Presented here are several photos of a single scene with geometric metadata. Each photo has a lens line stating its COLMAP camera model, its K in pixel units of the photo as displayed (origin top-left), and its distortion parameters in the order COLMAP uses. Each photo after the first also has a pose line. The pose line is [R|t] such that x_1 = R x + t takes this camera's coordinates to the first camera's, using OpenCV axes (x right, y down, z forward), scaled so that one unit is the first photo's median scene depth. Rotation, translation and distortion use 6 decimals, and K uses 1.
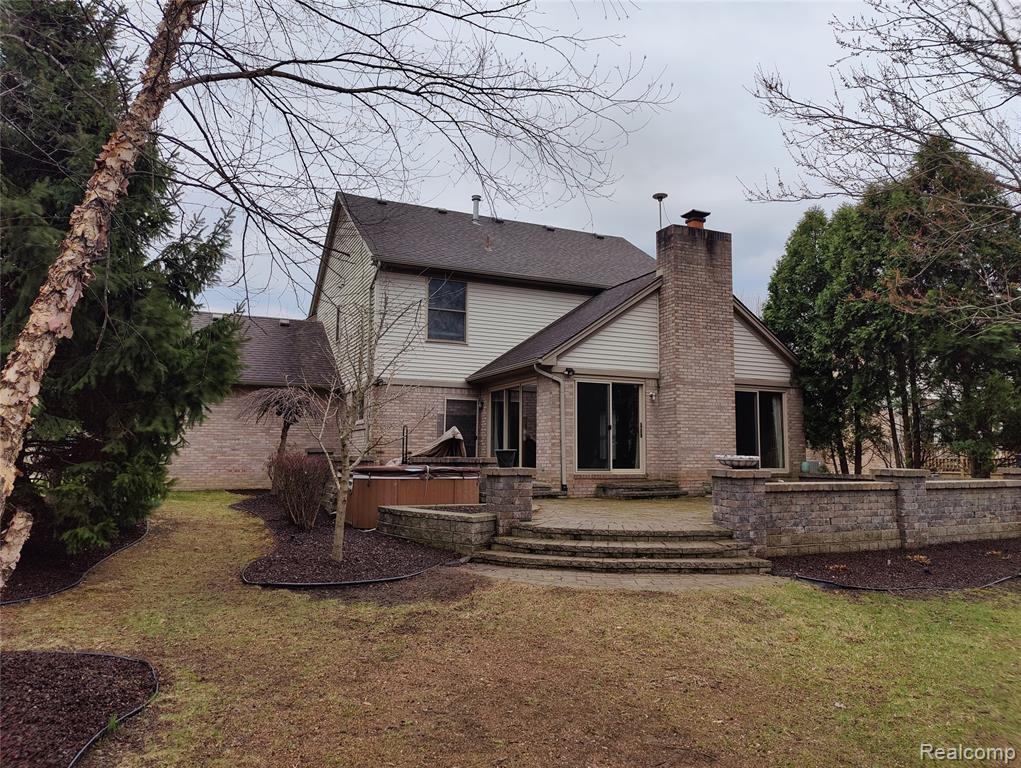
lens RADIAL K [[705.6, 0, 510.5], [0, 705.6, 384.0], [0, 0, 1]] dist [0.012598, -0.001158]
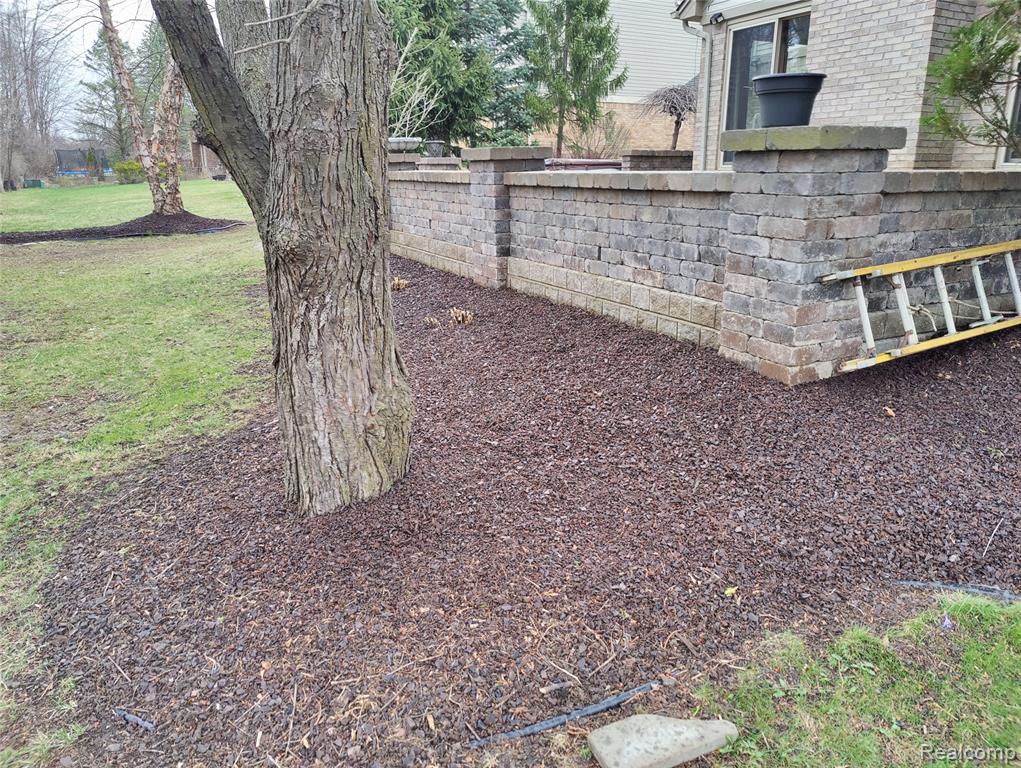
lens RADIAL K [[705.6, 0, 510.5], [0, 705.6, 384.0], [0, 0, 1]] dist [0.012598, -0.001158]
pose [[0.049097, 0.289054, -0.956053, 0.822579], [0.102940, 0.950646, 0.292705, 0.097372], [0.993475, -0.112787, 0.016919, 0.704961]]
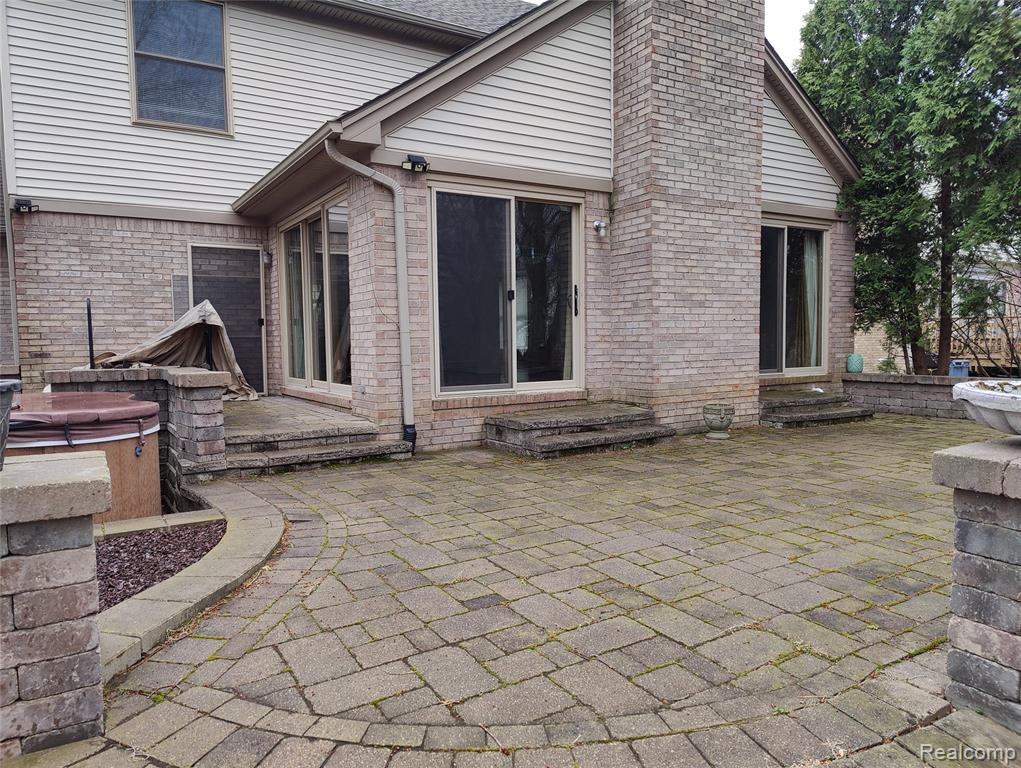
lens RADIAL K [[705.6, 0, 510.5], [0, 705.6, 384.0], [0, 0, 1]] dist [0.012598, -0.001158]
pose [[0.992180, -0.027832, 0.121671, 0.080628], [0.007154, 0.985901, 0.167179, 0.040717], [-0.124608, -0.165001, 0.978390, 0.525744]]
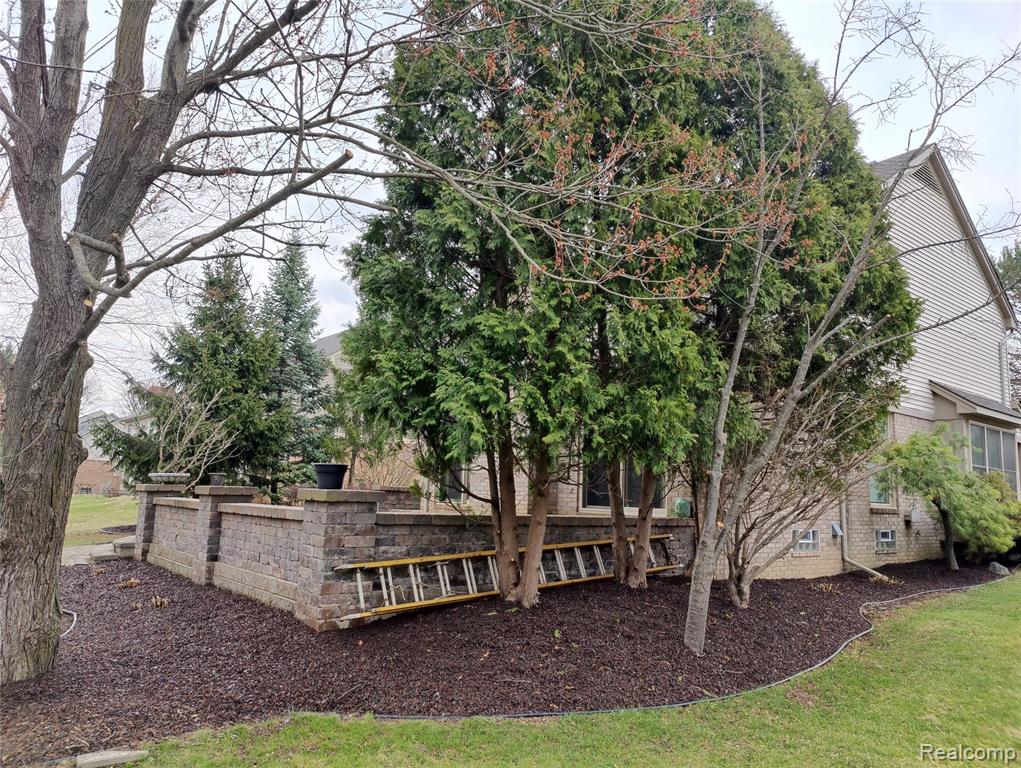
lens RADIAL K [[708.0, 0, 510.5], [0, 708.0, 384.0], [0, 0, 1]] dist [0.057561, -0.061183]
pose [[0.246280, -0.143891, -0.958458, 1.044817], [0.061812, 0.989236, -0.132629, 0.095790], [0.967226, -0.026581, 0.252523, 0.806079]]
